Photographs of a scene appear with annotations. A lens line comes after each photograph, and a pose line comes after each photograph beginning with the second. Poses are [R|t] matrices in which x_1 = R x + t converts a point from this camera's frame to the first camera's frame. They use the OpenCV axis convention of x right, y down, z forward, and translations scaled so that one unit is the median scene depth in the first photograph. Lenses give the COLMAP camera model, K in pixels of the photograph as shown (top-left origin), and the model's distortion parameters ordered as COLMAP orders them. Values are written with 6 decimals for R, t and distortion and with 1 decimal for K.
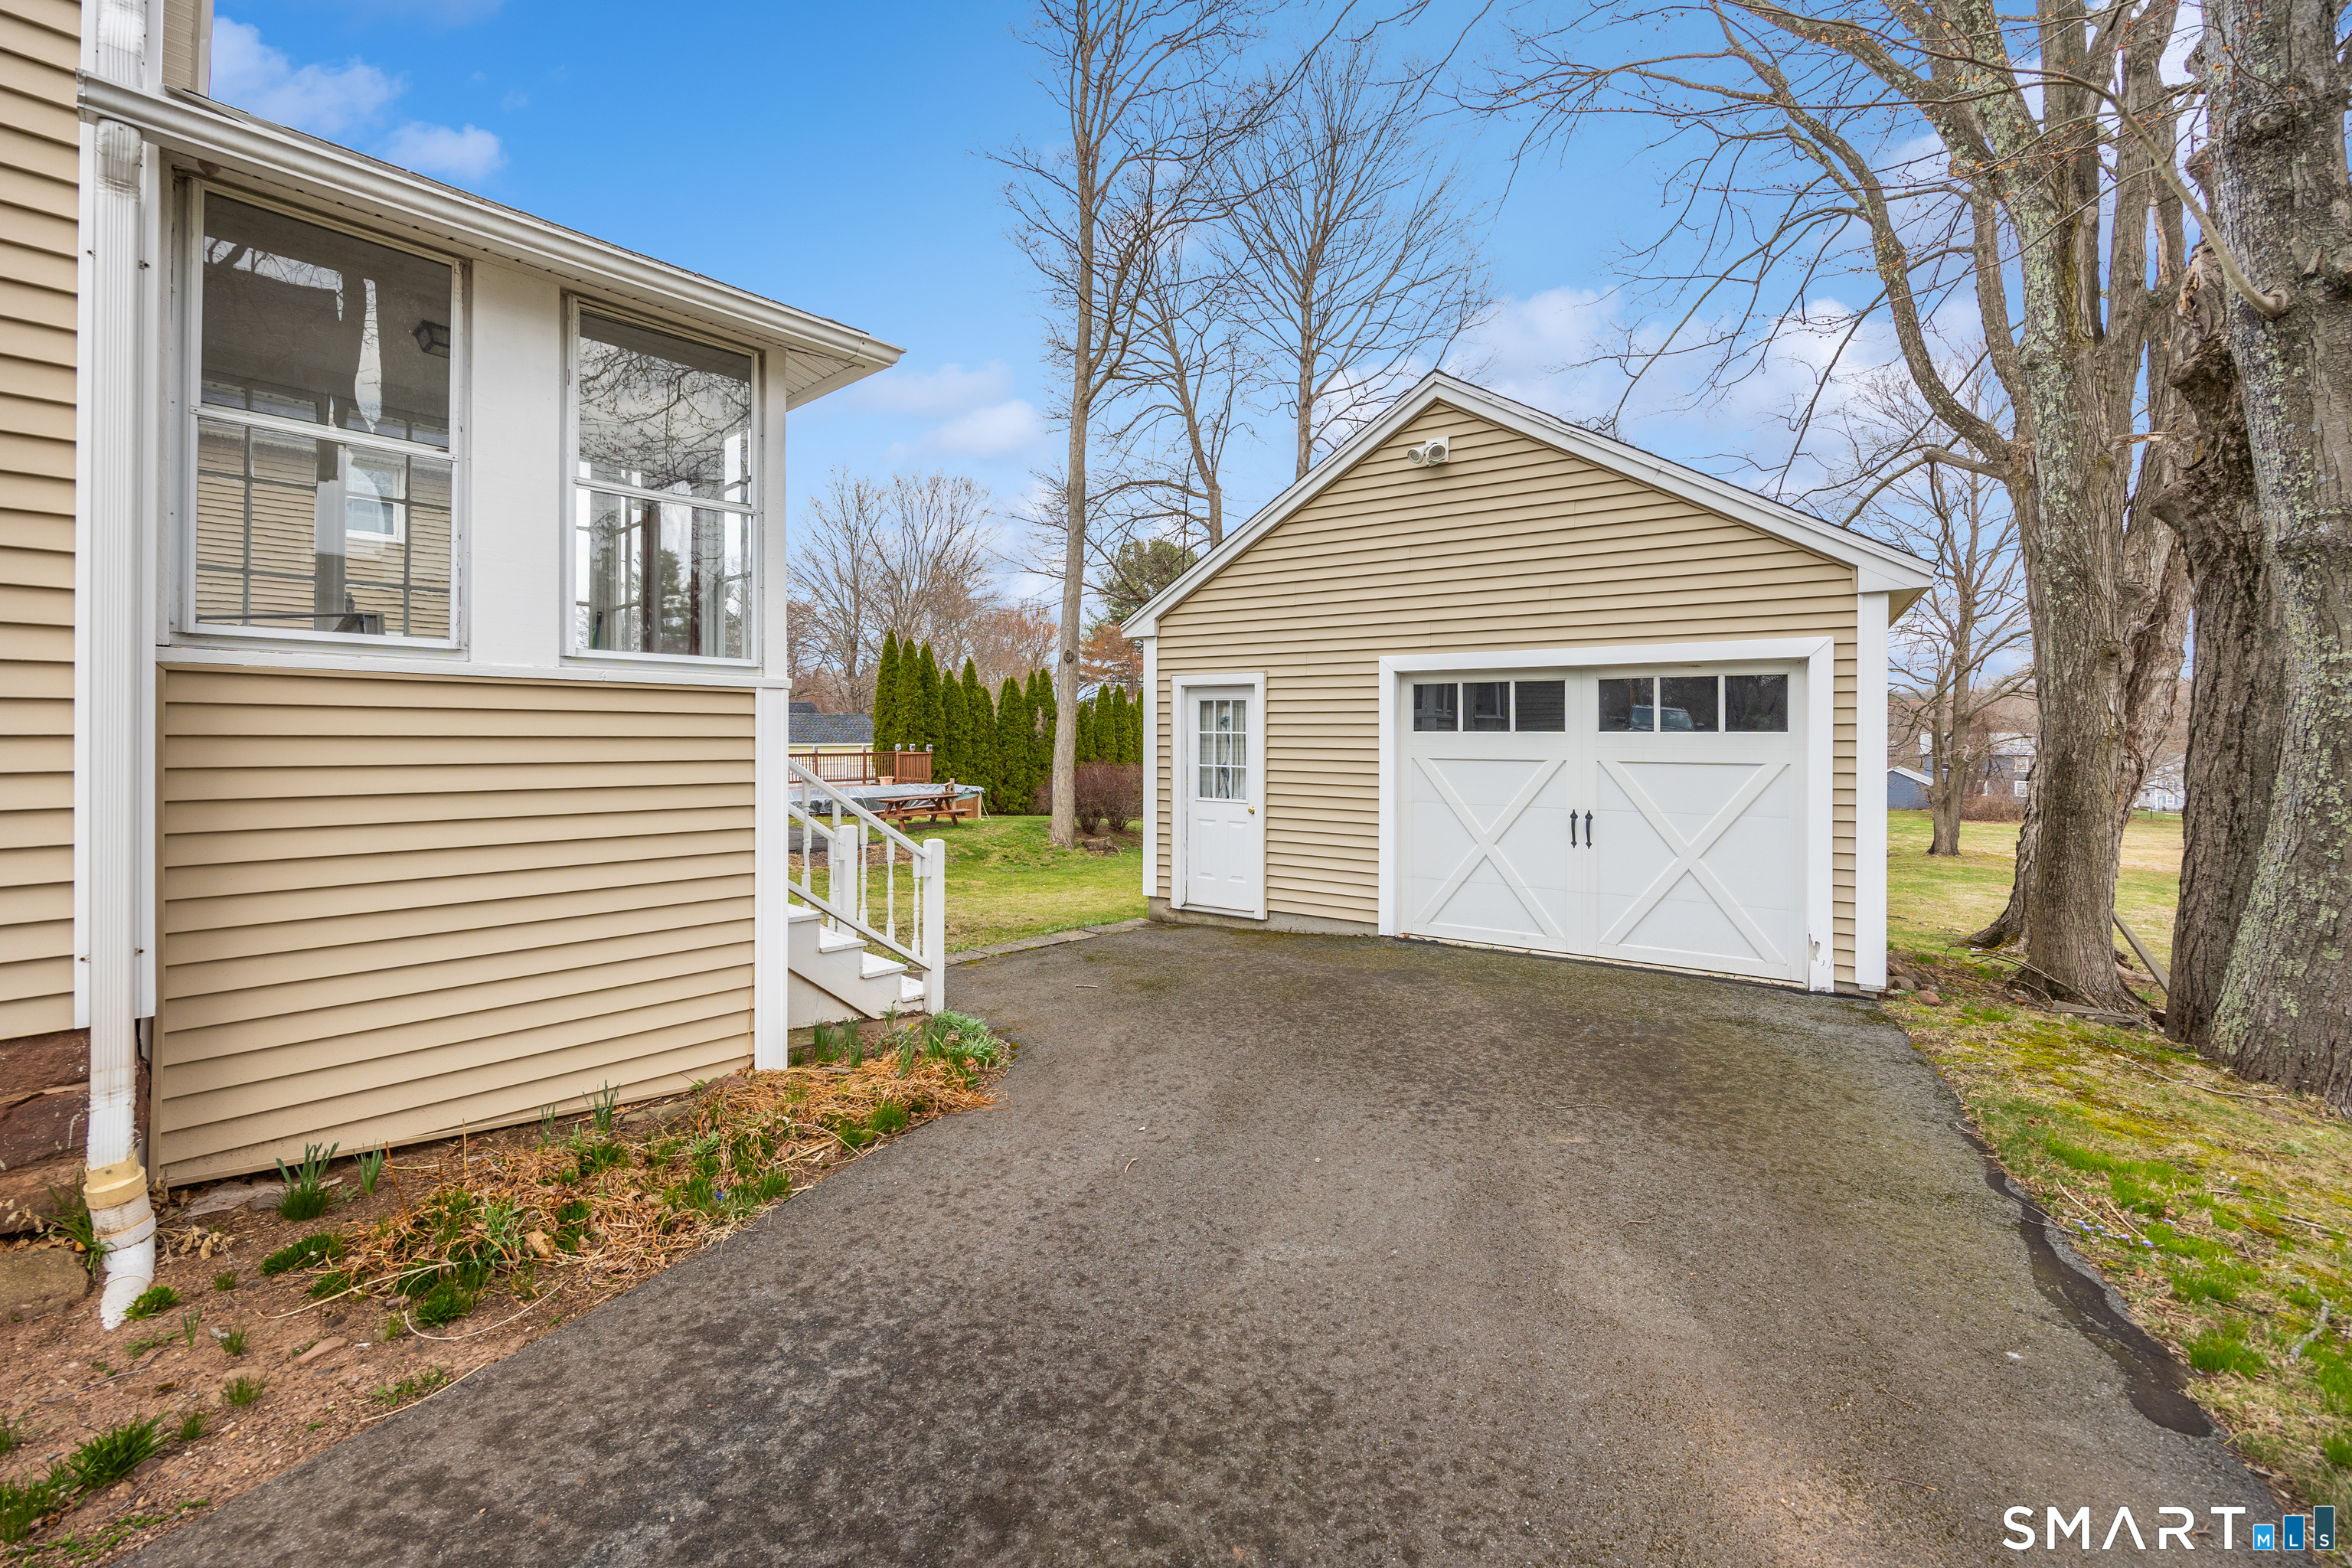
lens RADIAL K [[944.1, 0, 1168.4], [0, 944.1, 724.6], [0, 0, 1]] dist [-0.002658, -0.000132]
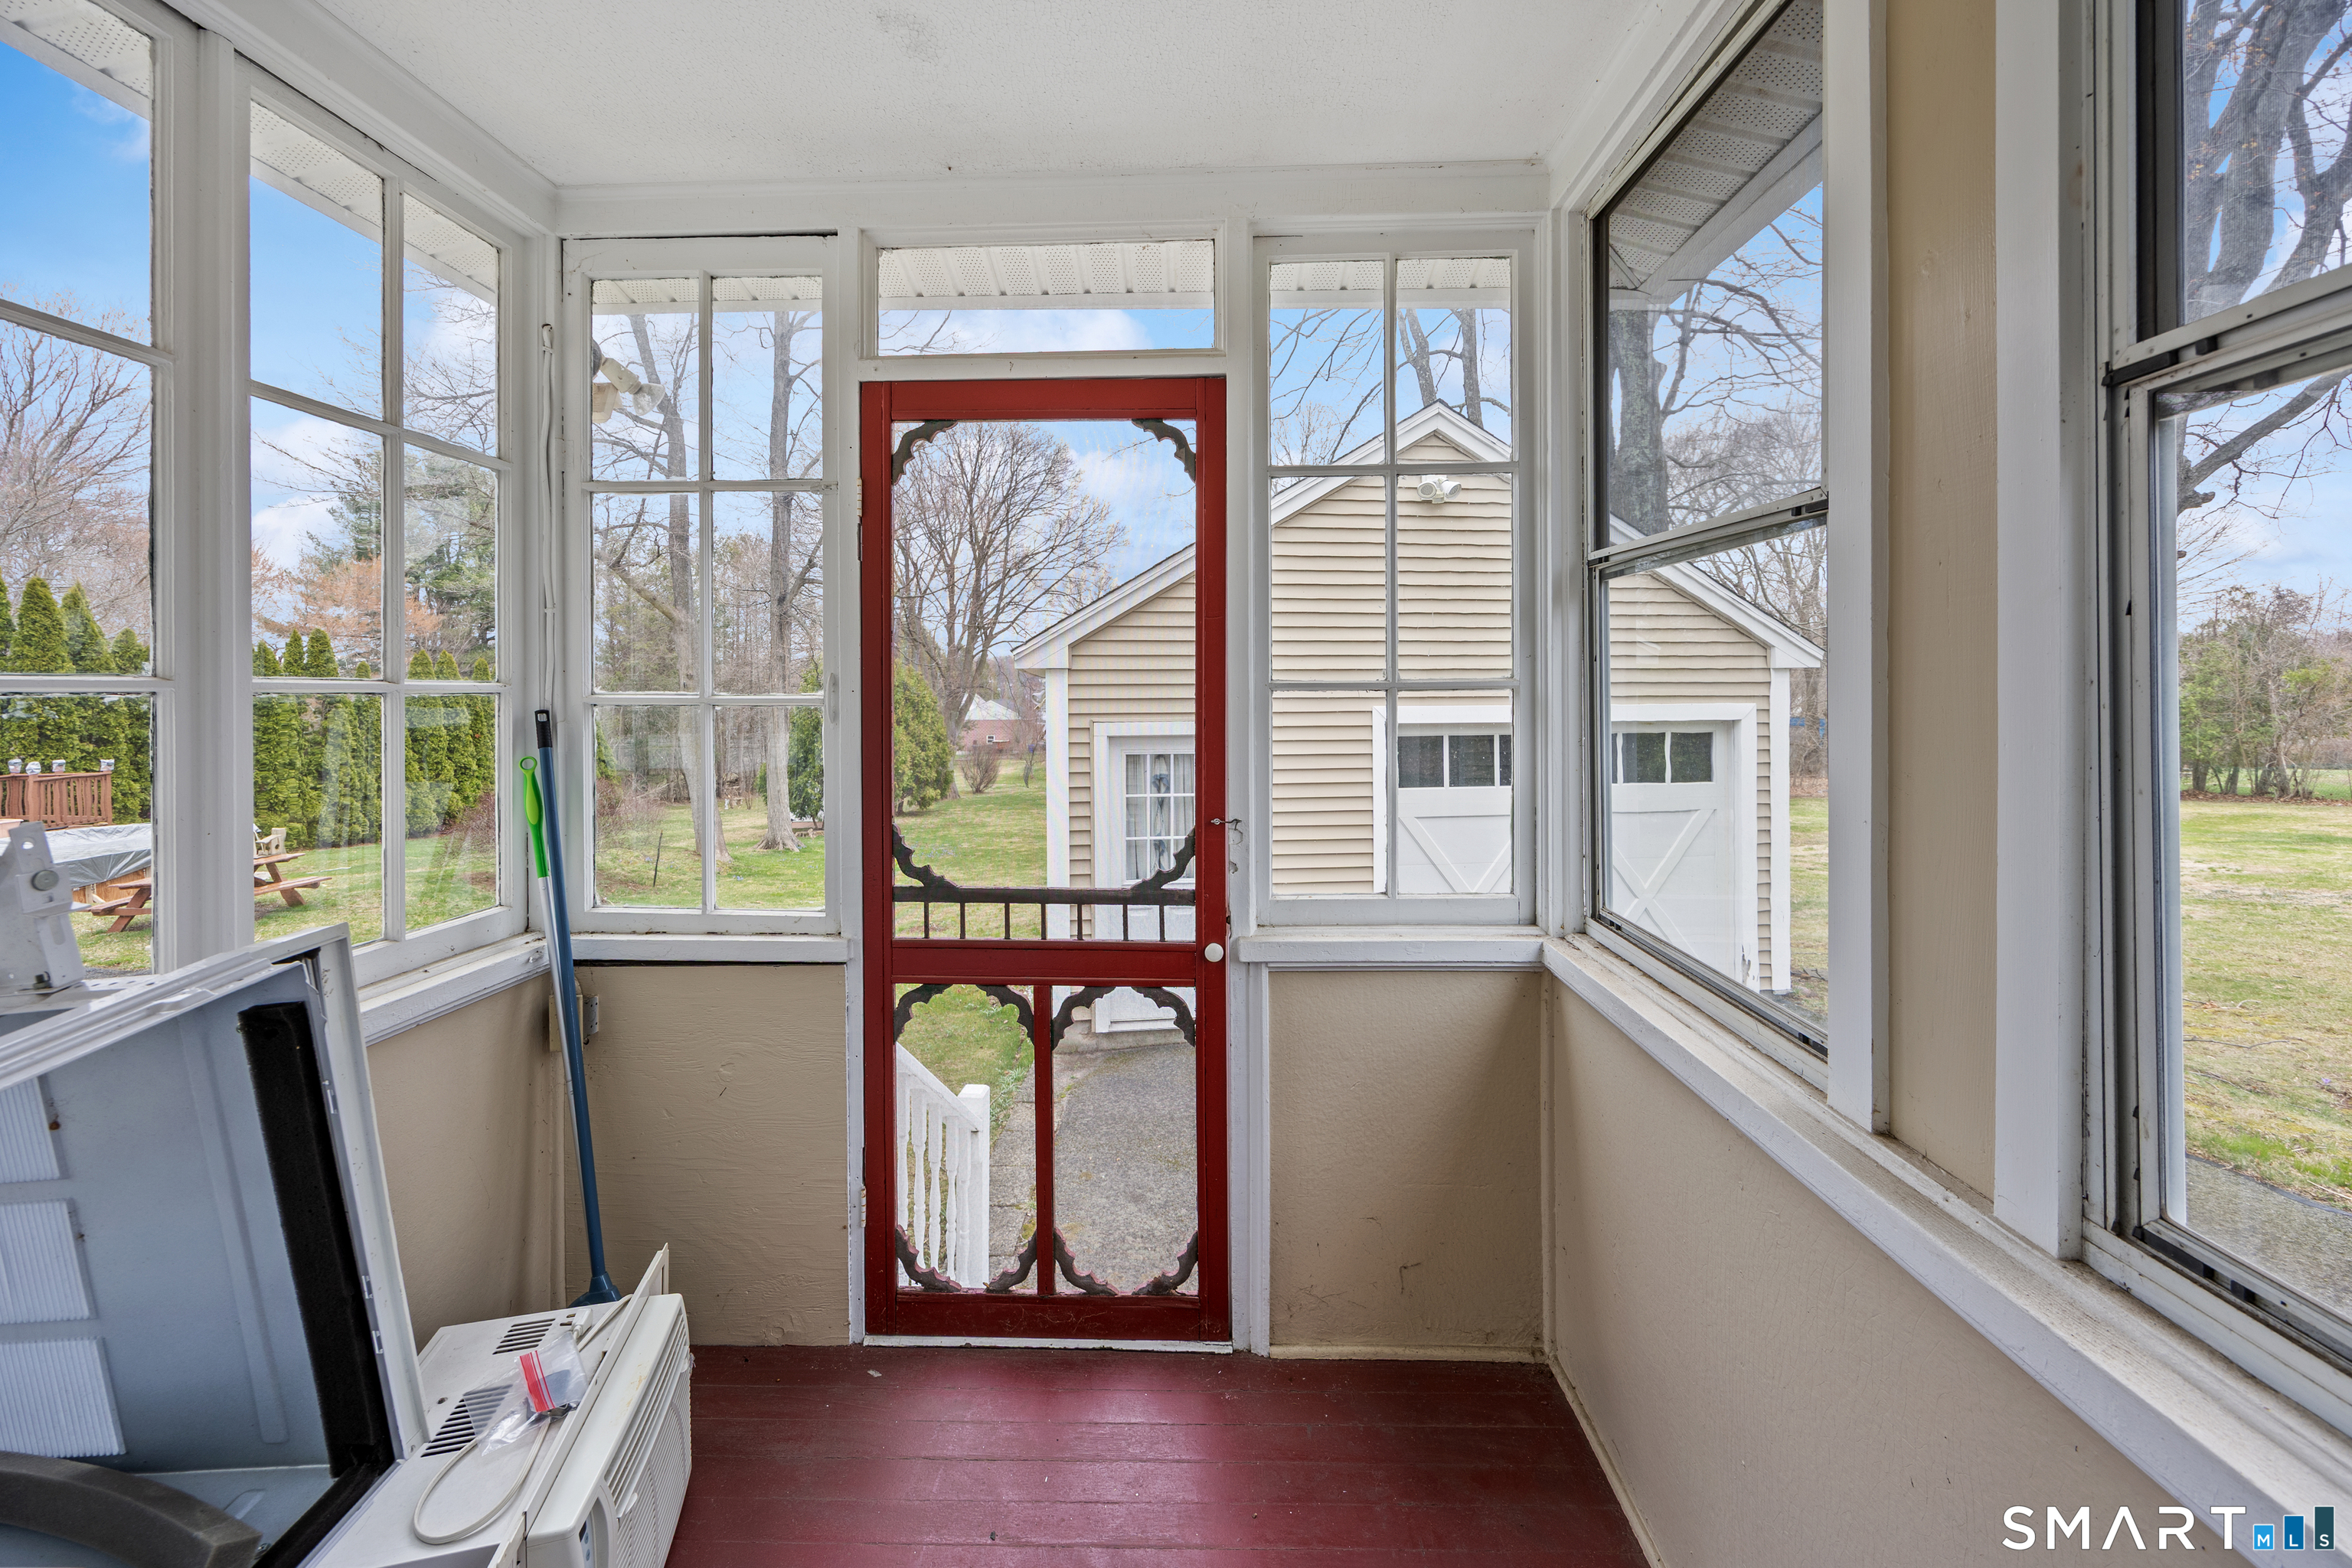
lens RADIAL K [[945.8, 0, 1179.9], [0, 945.8, 690.1], [0, 0, 1]] dist [0.002030, 0.000256]
pose [[0.760802, -0.007362, 0.648942, -0.494046], [0.002677, 0.999963, 0.008206, -0.096243], [-0.648978, -0.004505, 0.760794, 0.442458]]
